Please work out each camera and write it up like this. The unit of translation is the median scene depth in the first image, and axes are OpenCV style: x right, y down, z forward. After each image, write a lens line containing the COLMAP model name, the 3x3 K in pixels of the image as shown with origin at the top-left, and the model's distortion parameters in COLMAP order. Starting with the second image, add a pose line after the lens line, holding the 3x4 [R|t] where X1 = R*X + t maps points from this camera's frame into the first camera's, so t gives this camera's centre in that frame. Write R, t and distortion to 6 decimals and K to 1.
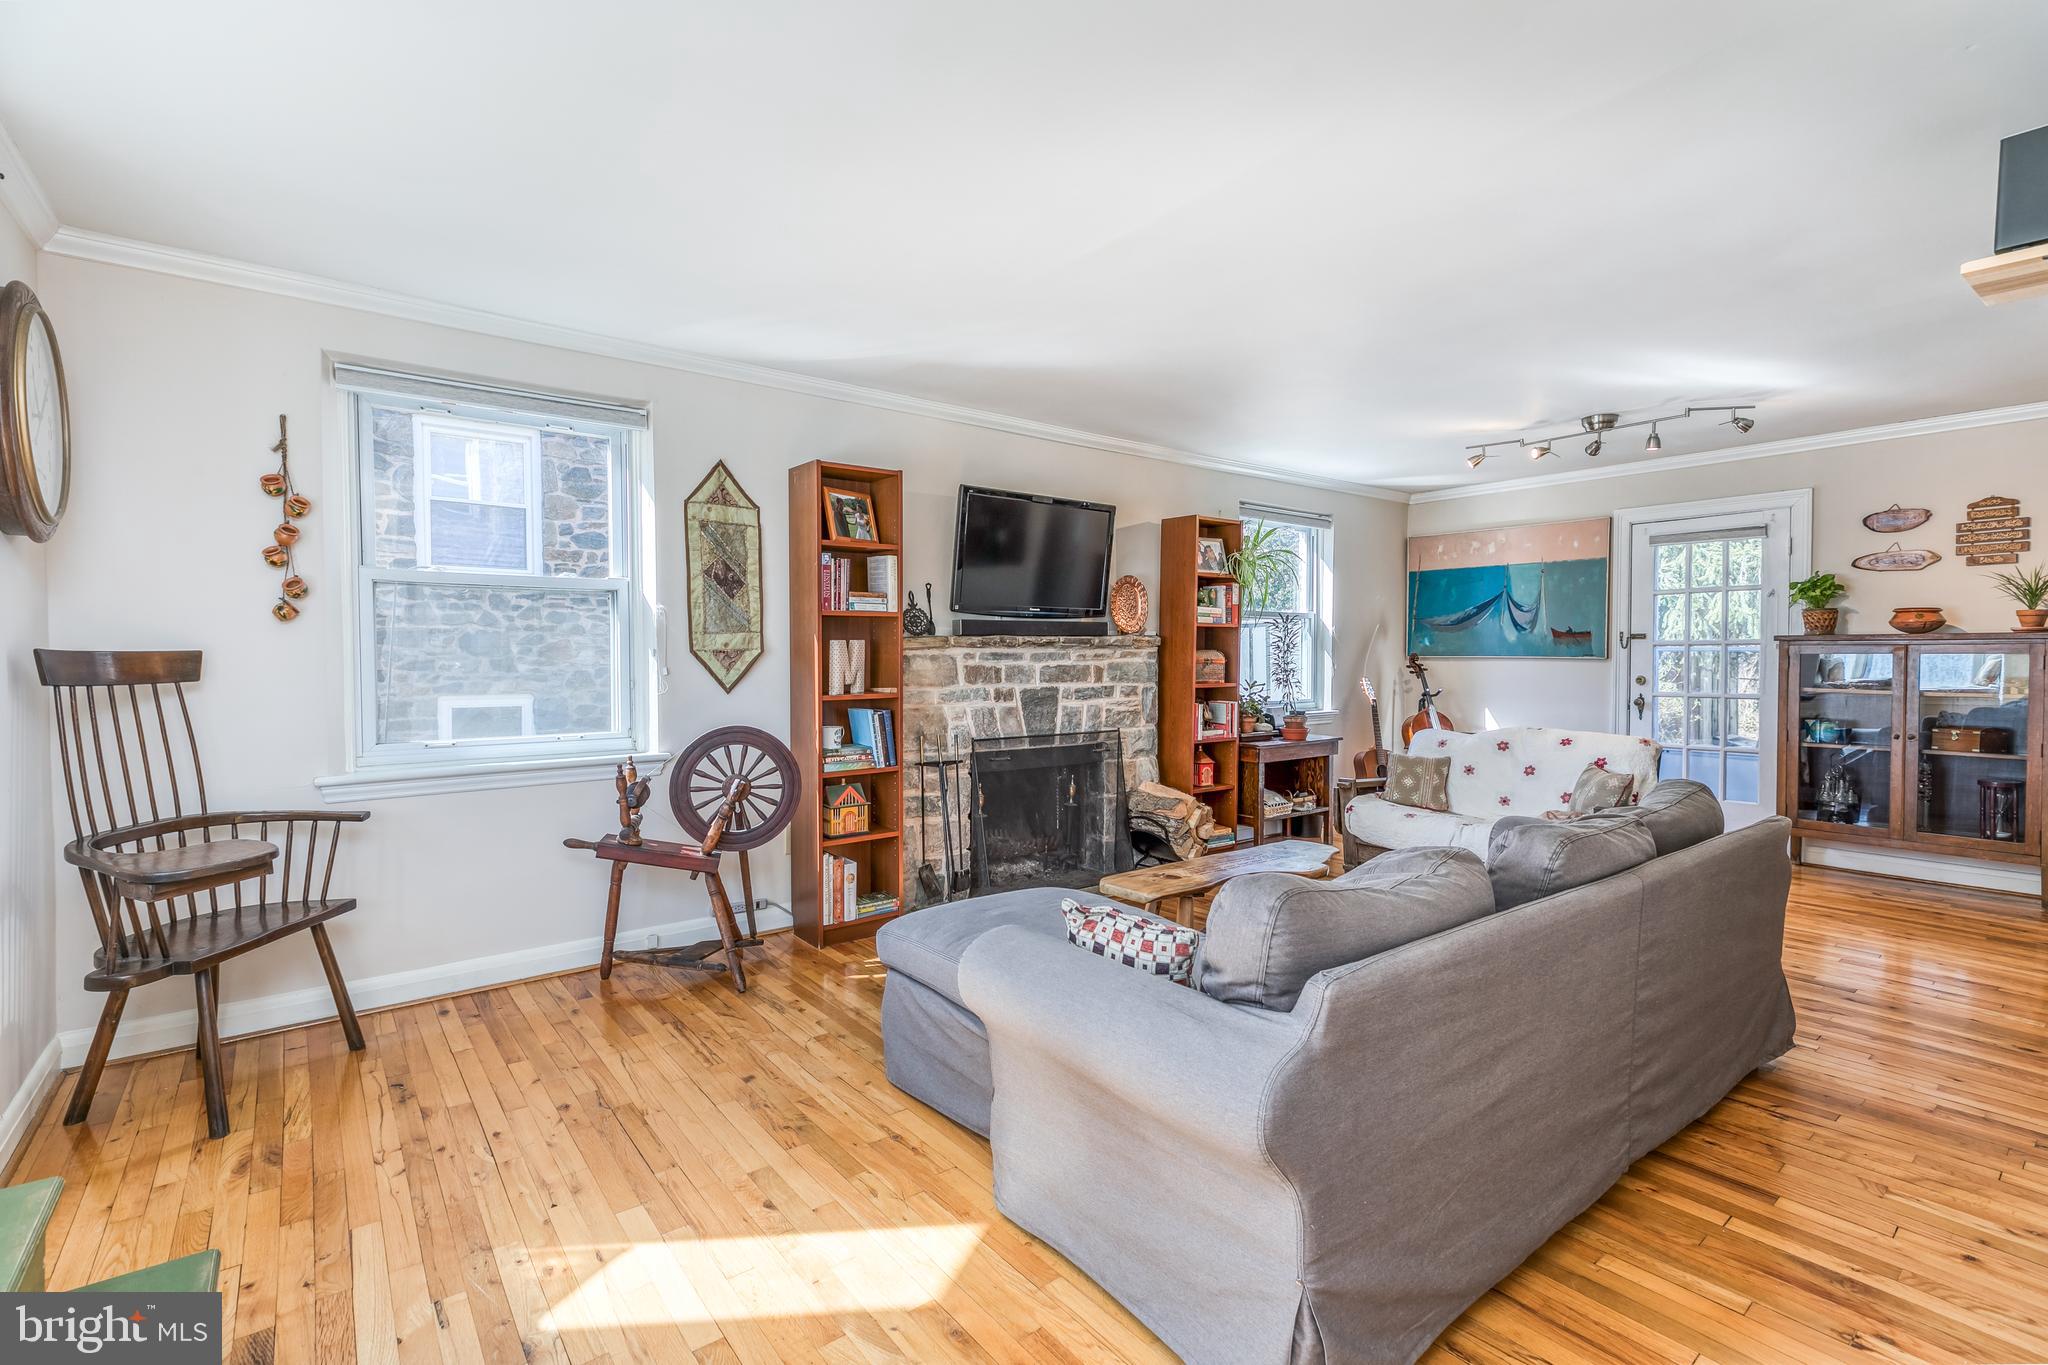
lens RADIAL K [[919.4, 0, 1031.7], [0, 919.4, 678.9], [0, 0, 1]] dist [0.005700, 0.000735]
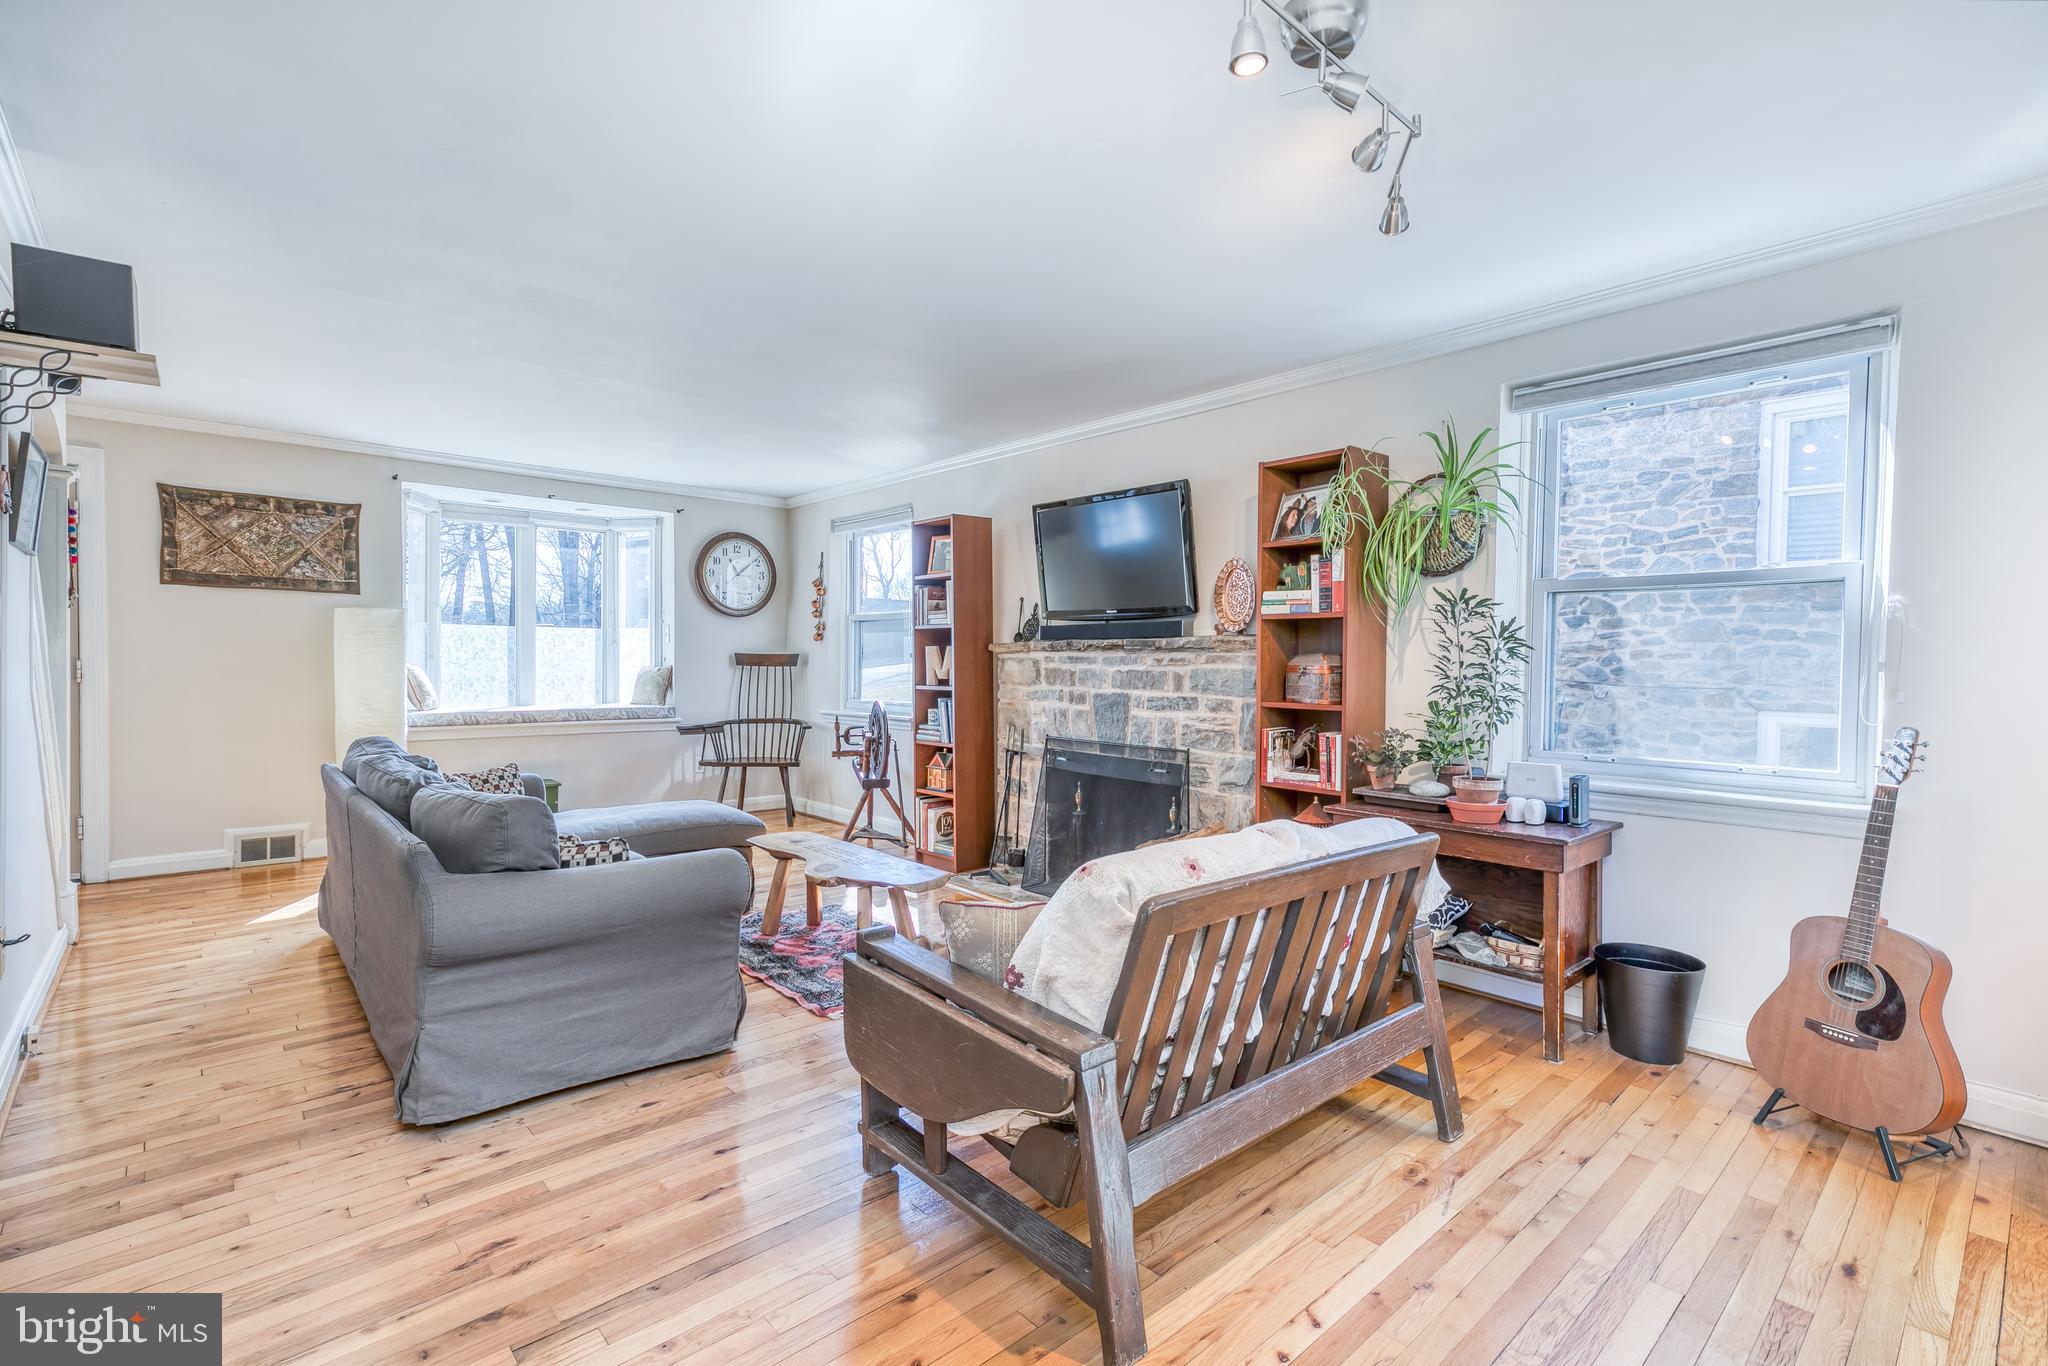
lens RADIAL K [[919.4, 0, 1034.0], [0, 919.4, 677.6], [0, 0, 1]] dist [0.005700, 0.000735]
pose [[0.081218, 0.021326, -0.996468, 0.955145], [-0.037498, 0.999129, 0.018327, -0.021036], [0.995991, 0.035877, 0.081947, 0.840357]]
